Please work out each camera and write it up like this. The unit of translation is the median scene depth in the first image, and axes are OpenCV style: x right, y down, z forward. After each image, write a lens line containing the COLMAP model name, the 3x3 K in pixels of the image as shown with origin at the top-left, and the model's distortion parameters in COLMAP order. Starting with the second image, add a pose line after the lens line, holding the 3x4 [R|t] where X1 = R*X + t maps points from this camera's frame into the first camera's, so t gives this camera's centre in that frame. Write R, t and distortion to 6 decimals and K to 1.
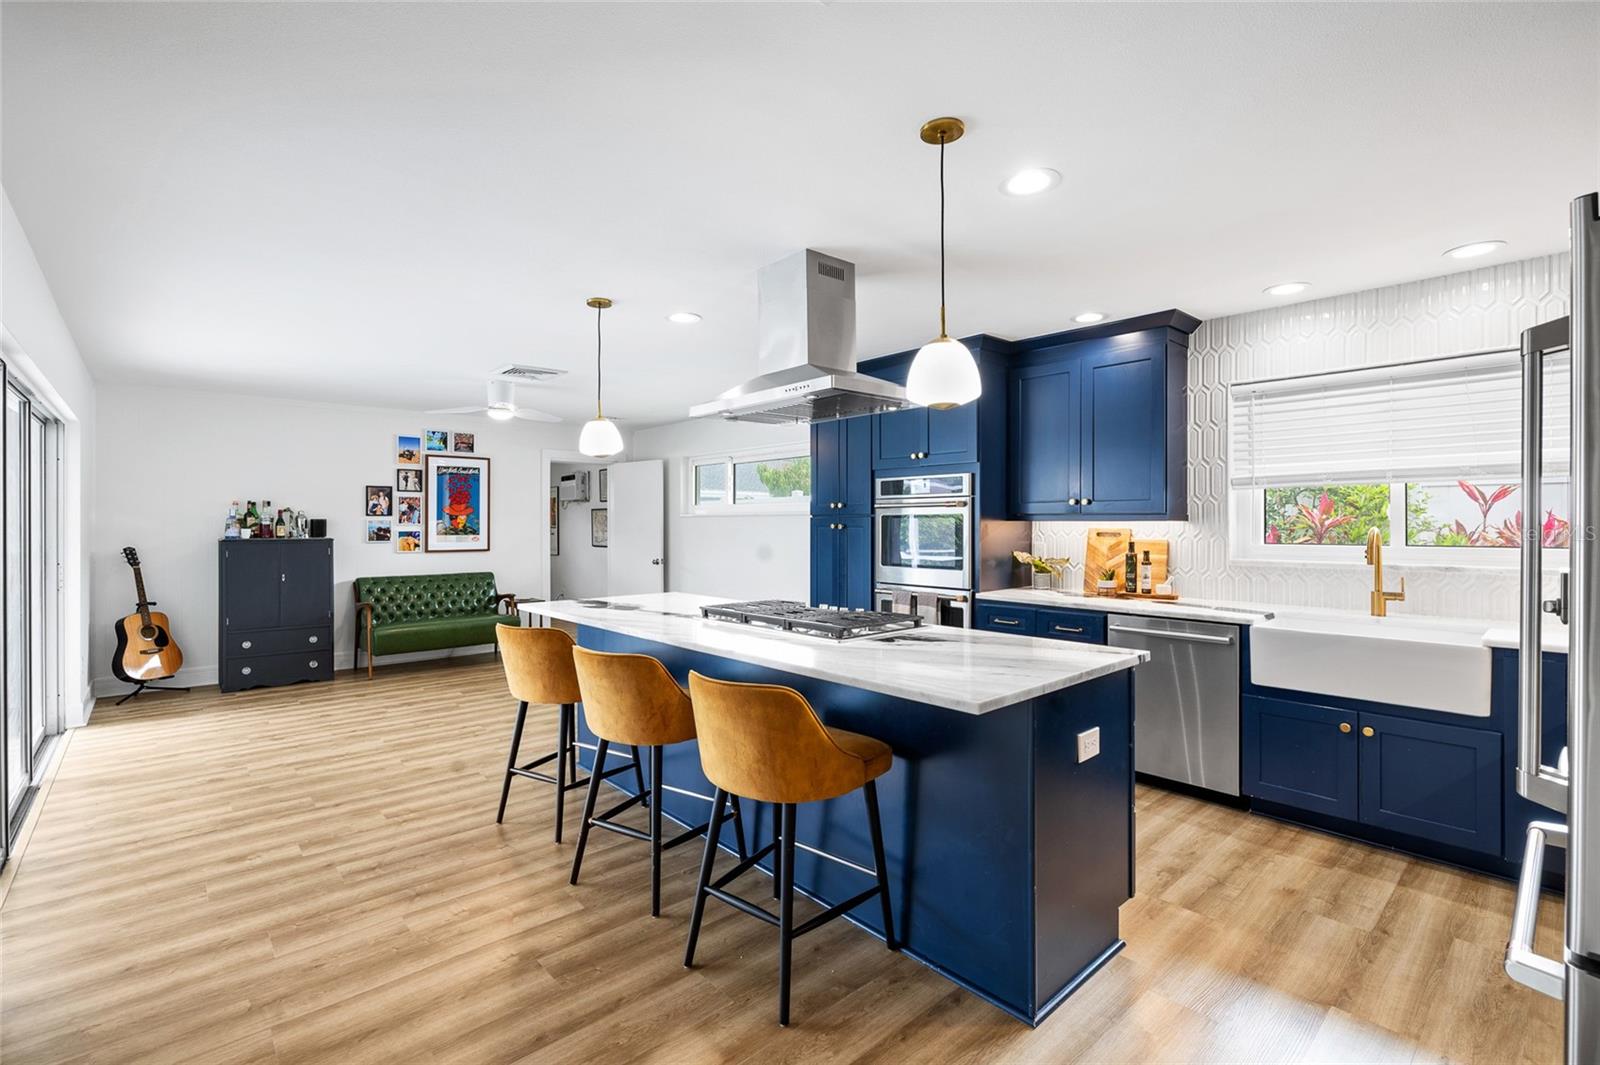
lens RADIAL K [[719.2, 0, 798.1], [0, 719.2, 524.7], [0, 0, 1]] dist [-0.009806, 0.002987]
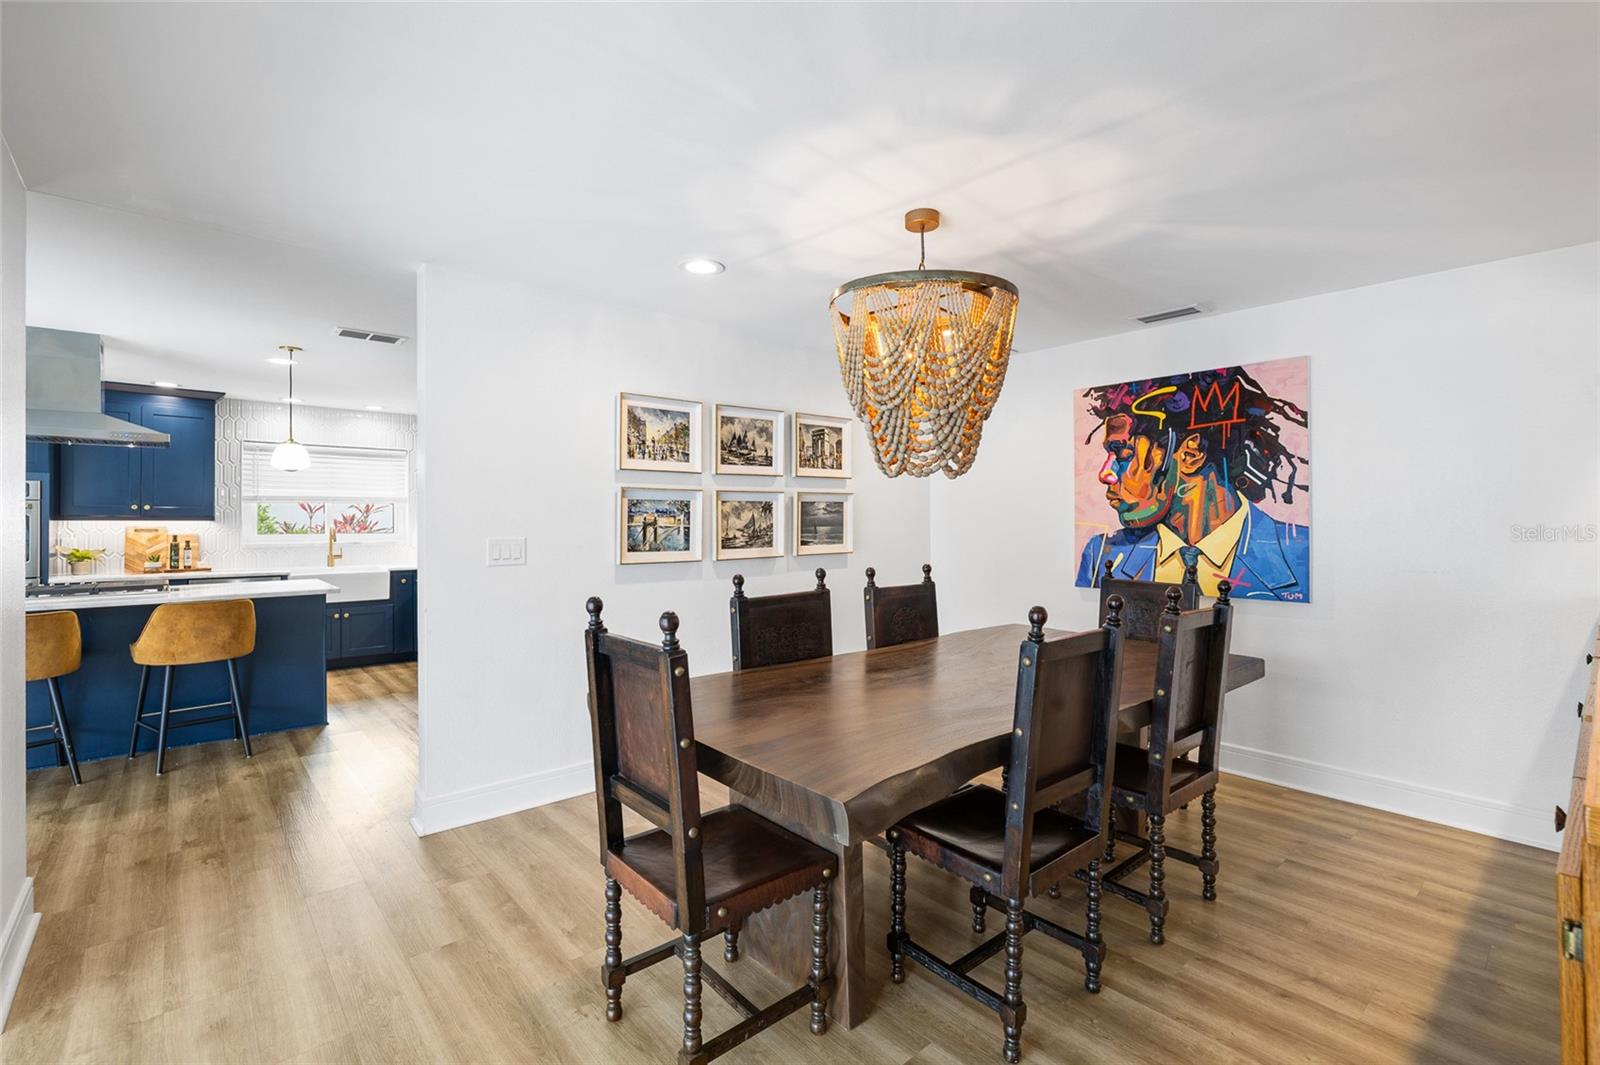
lens RADIAL K [[719.2, 0, 801.5], [0, 719.2, 521.1], [0, 0, 1]] dist [-0.009806, 0.002987]
pose [[0.011293, 0.001793, 0.999935, -0.949098], [0.003823, 0.999991, -0.001836, 0.002370], [-0.999929, 0.003844, 0.011286, -0.299313]]
